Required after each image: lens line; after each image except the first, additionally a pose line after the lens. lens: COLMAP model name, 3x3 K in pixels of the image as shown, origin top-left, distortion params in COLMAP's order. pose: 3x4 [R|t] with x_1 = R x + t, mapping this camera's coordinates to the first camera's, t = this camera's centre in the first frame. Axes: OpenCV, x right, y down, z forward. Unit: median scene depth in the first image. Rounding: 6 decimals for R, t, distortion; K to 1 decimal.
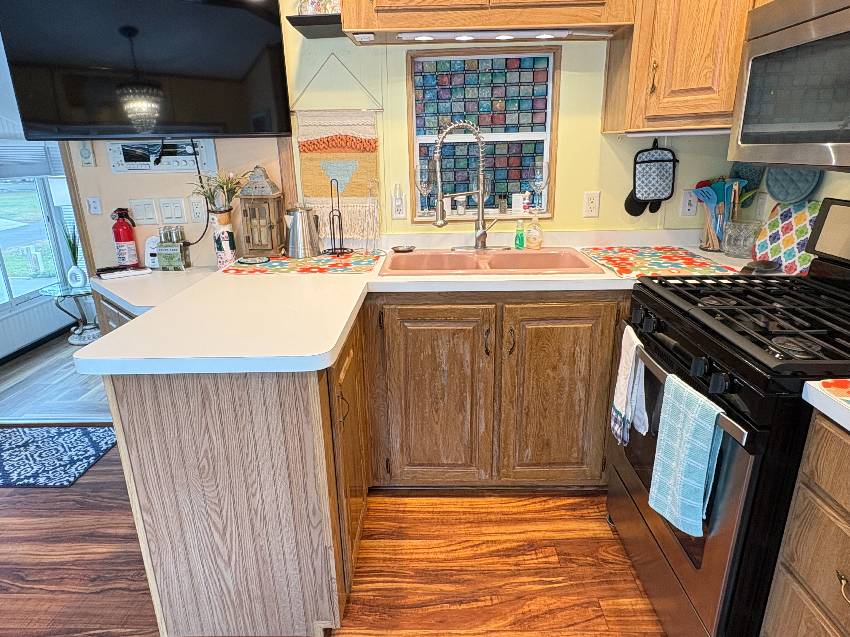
lens RADIAL K [[525.7, 0, 424.5], [0, 525.7, 319.4], [0, 0, 1]] dist [0.000894, 0.000111]
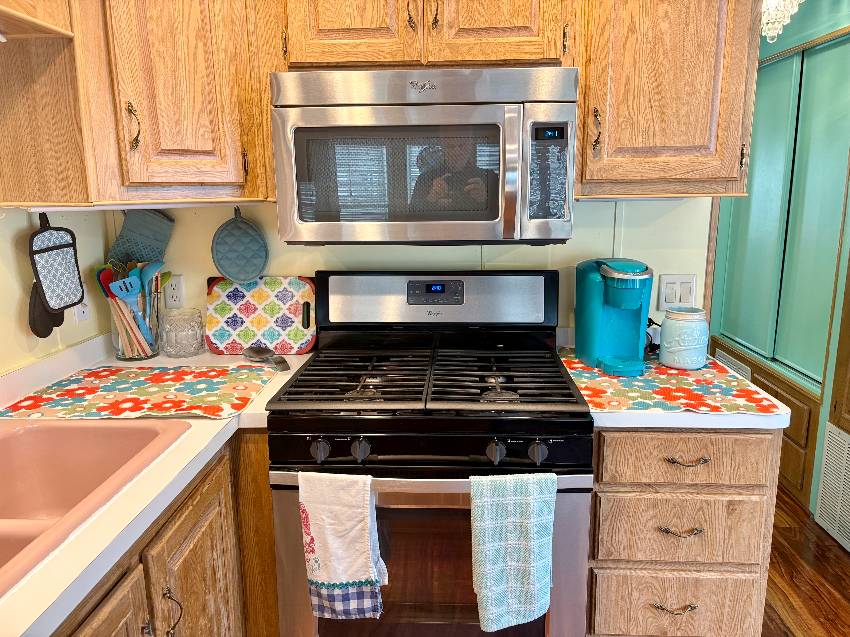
lens RADIAL K [[632.8, 0, 424.6], [0, 632.8, 316.8], [0, 0, 1]] dist [0.020415, -0.001167]
pose [[0.030287, -0.180738, 0.983065, -0.311521], [0.319813, 0.933566, 0.161784, -0.206310], [-0.946996, 0.309497, 0.086077, 0.542411]]
